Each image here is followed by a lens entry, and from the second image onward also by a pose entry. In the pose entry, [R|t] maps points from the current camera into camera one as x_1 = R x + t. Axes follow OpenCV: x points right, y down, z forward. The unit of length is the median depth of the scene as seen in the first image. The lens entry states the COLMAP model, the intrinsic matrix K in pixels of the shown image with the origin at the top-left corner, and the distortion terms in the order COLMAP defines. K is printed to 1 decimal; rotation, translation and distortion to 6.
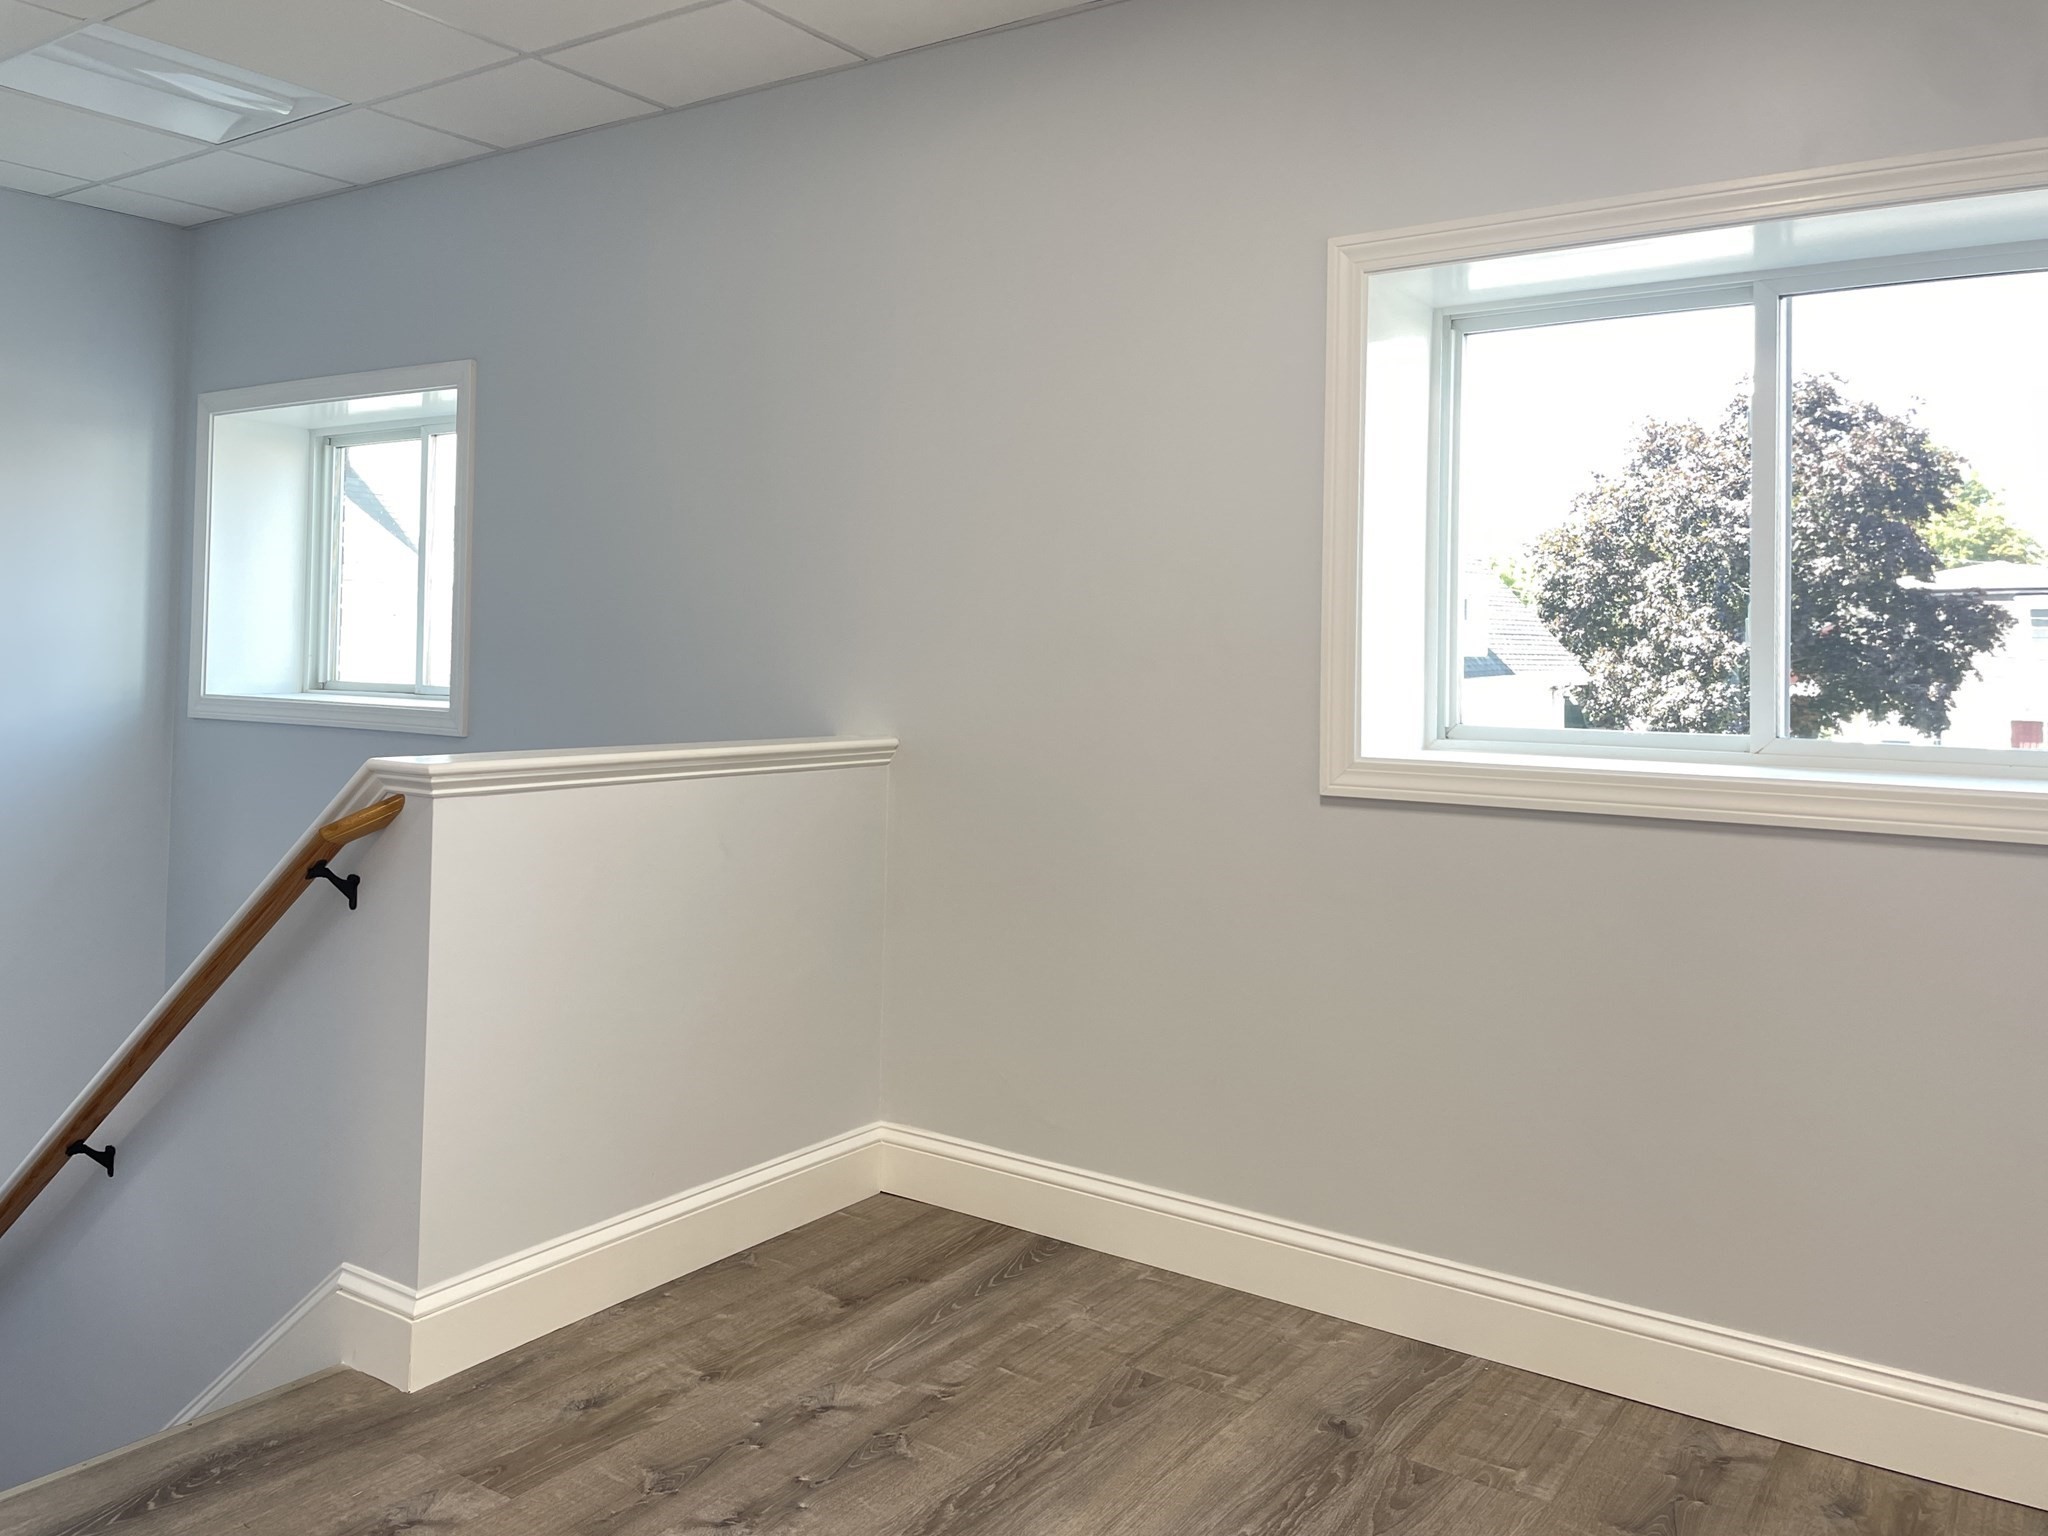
lens RADIAL K [[1618.6, 0, 1020.4], [0, 1618.6, 605.8], [0, 0, 1]] dist [0.066811, -0.066893]
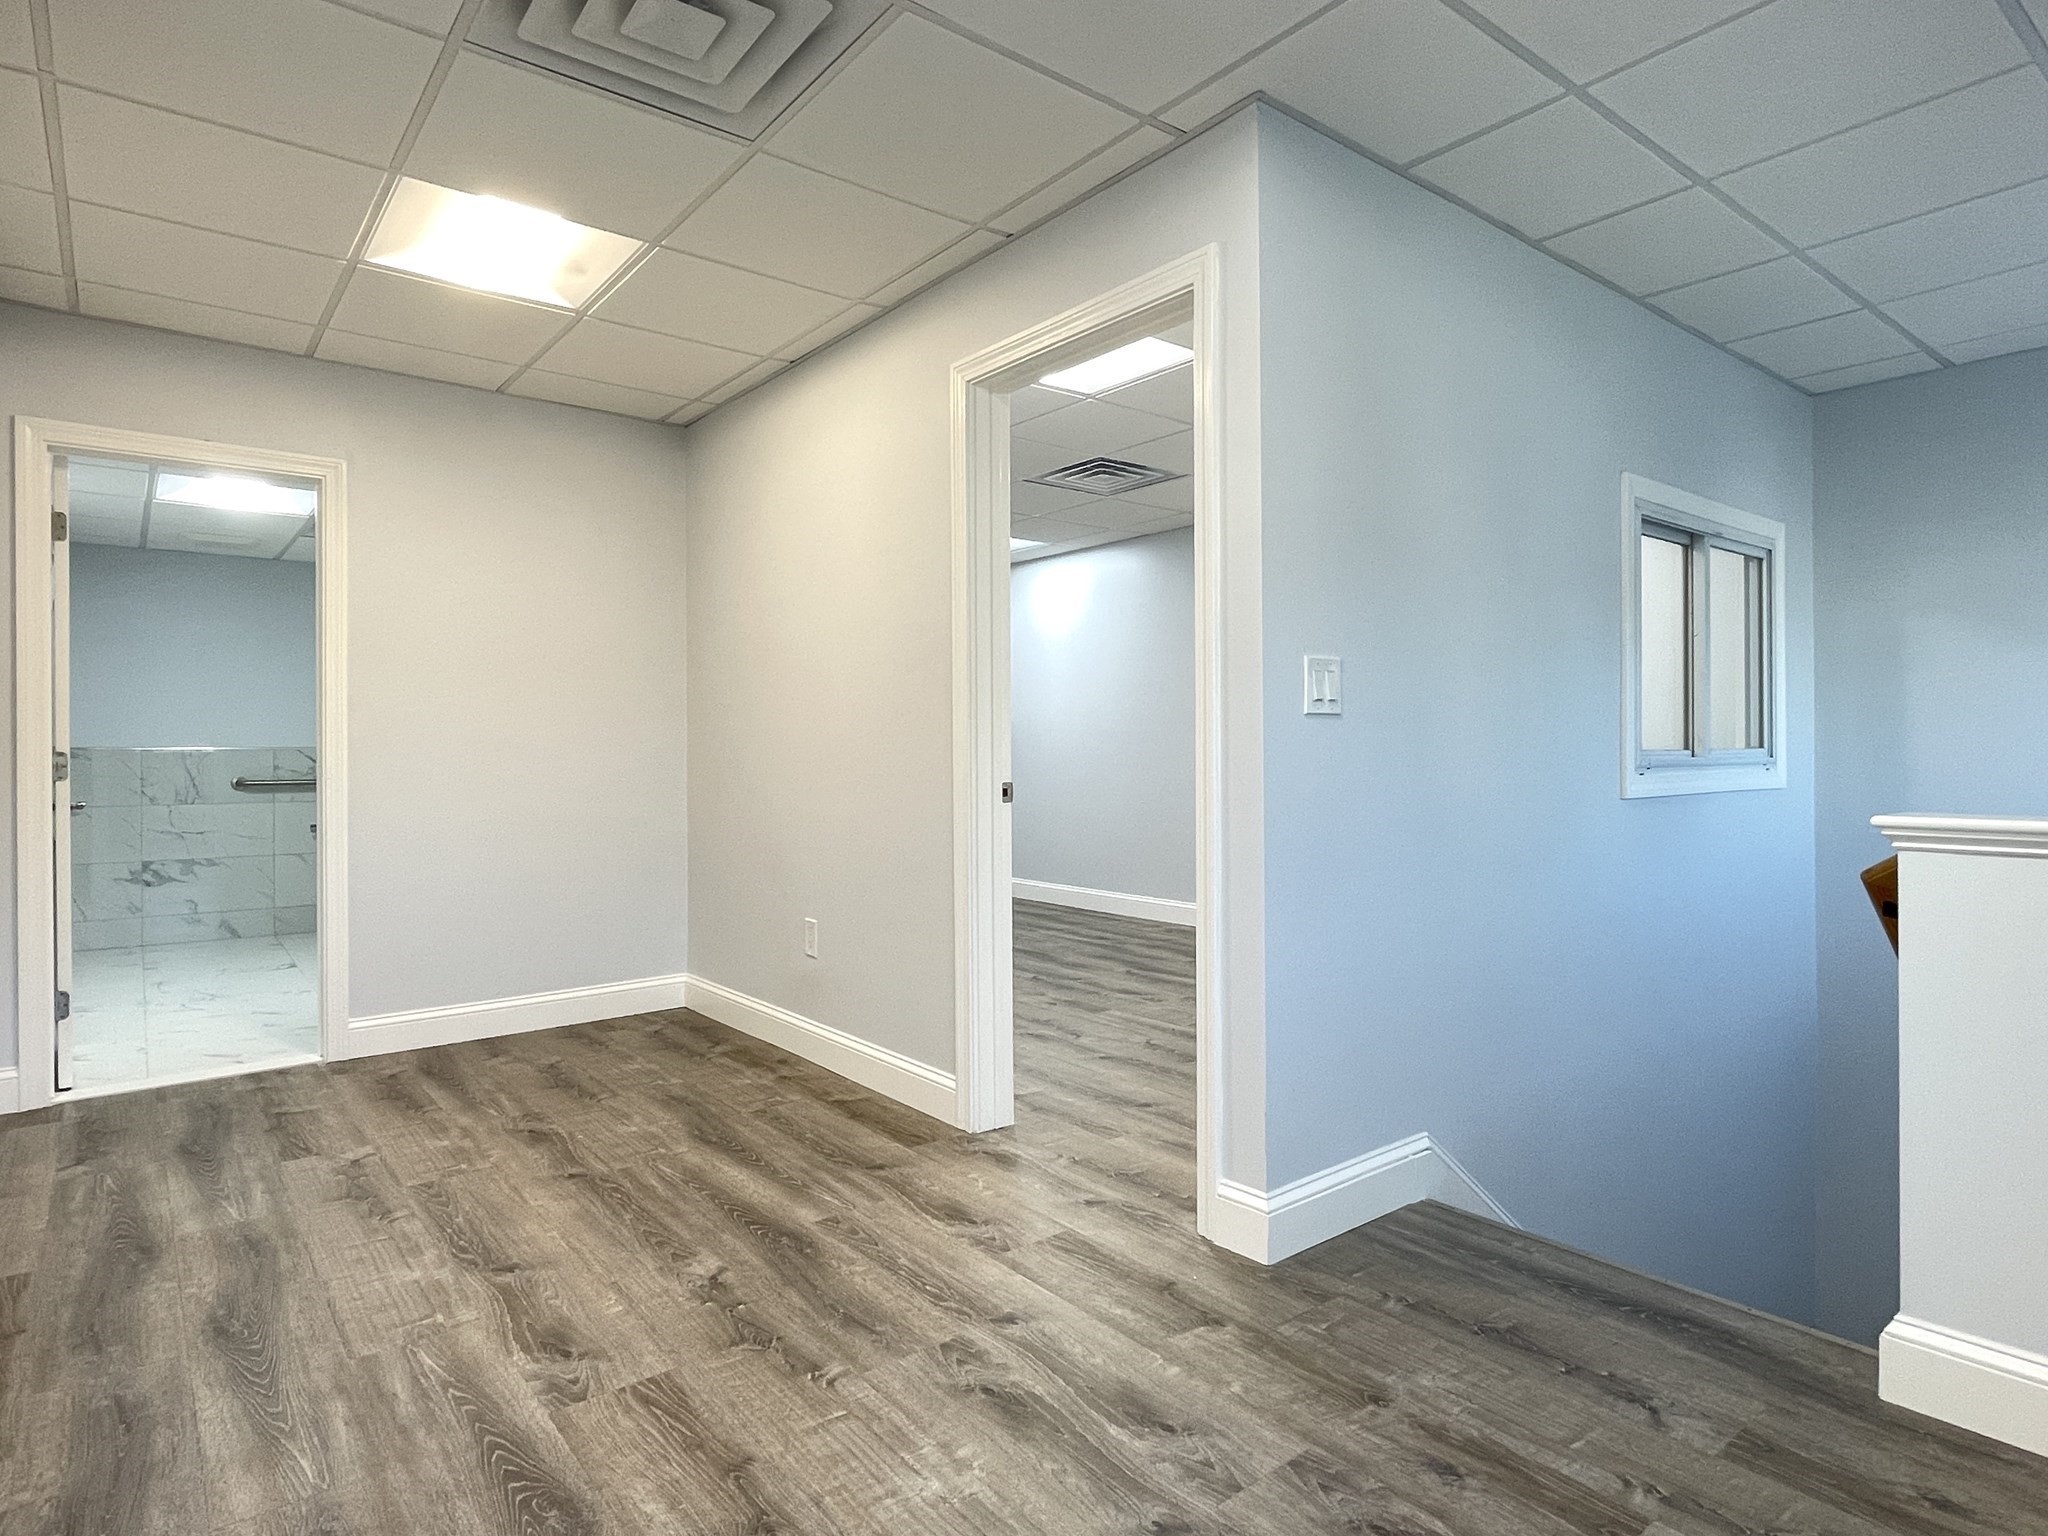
lens RADIAL K [[1140.7, 0, 1017.4], [0, 1140.7, 754.3], [0, 0, 1]] dist [-0.000645, -0.000819]
pose [[-0.290469, -0.012973, -0.956797, 0.406870], [0.024201, 0.999489, -0.020899, 0.046283], [0.956578, -0.029226, -0.290006, 0.544007]]
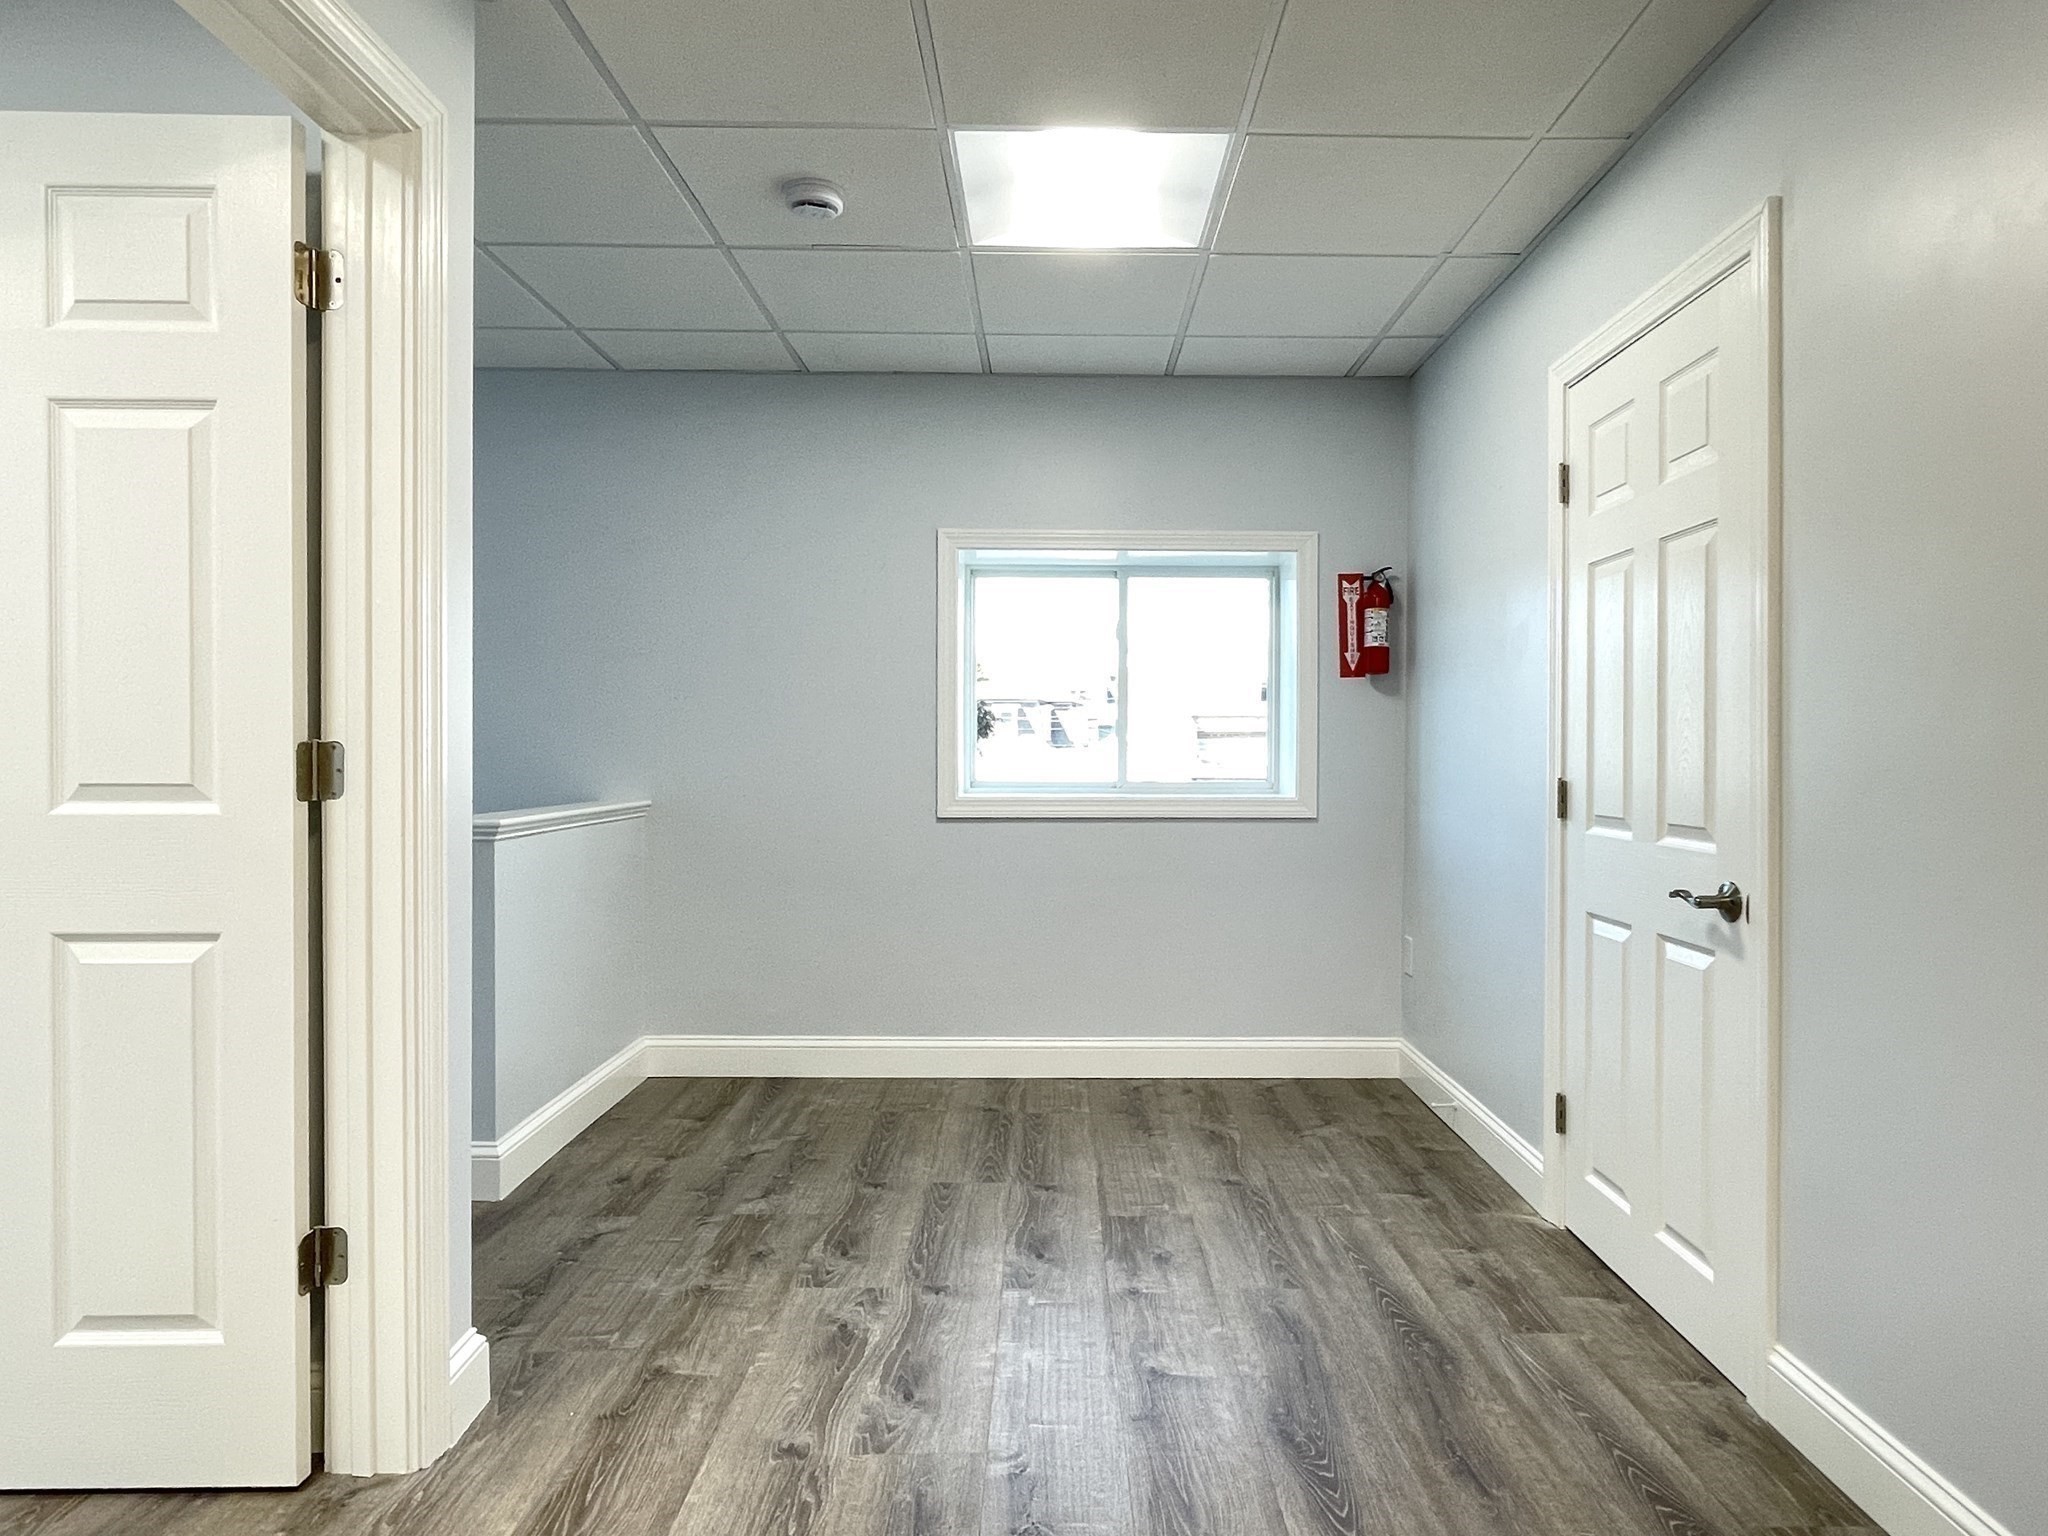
lens RADIAL K [[1219.0, 0, 1088.9], [0, 1219.0, 763.6], [0, 0, 1]] dist [-0.003343, 0.000284]
pose [[0.802613, -0.021881, 0.596099, -0.486726], [-0.005606, 0.999006, 0.044219, -0.011701], [-0.596474, -0.038832, 0.801692, -0.245250]]
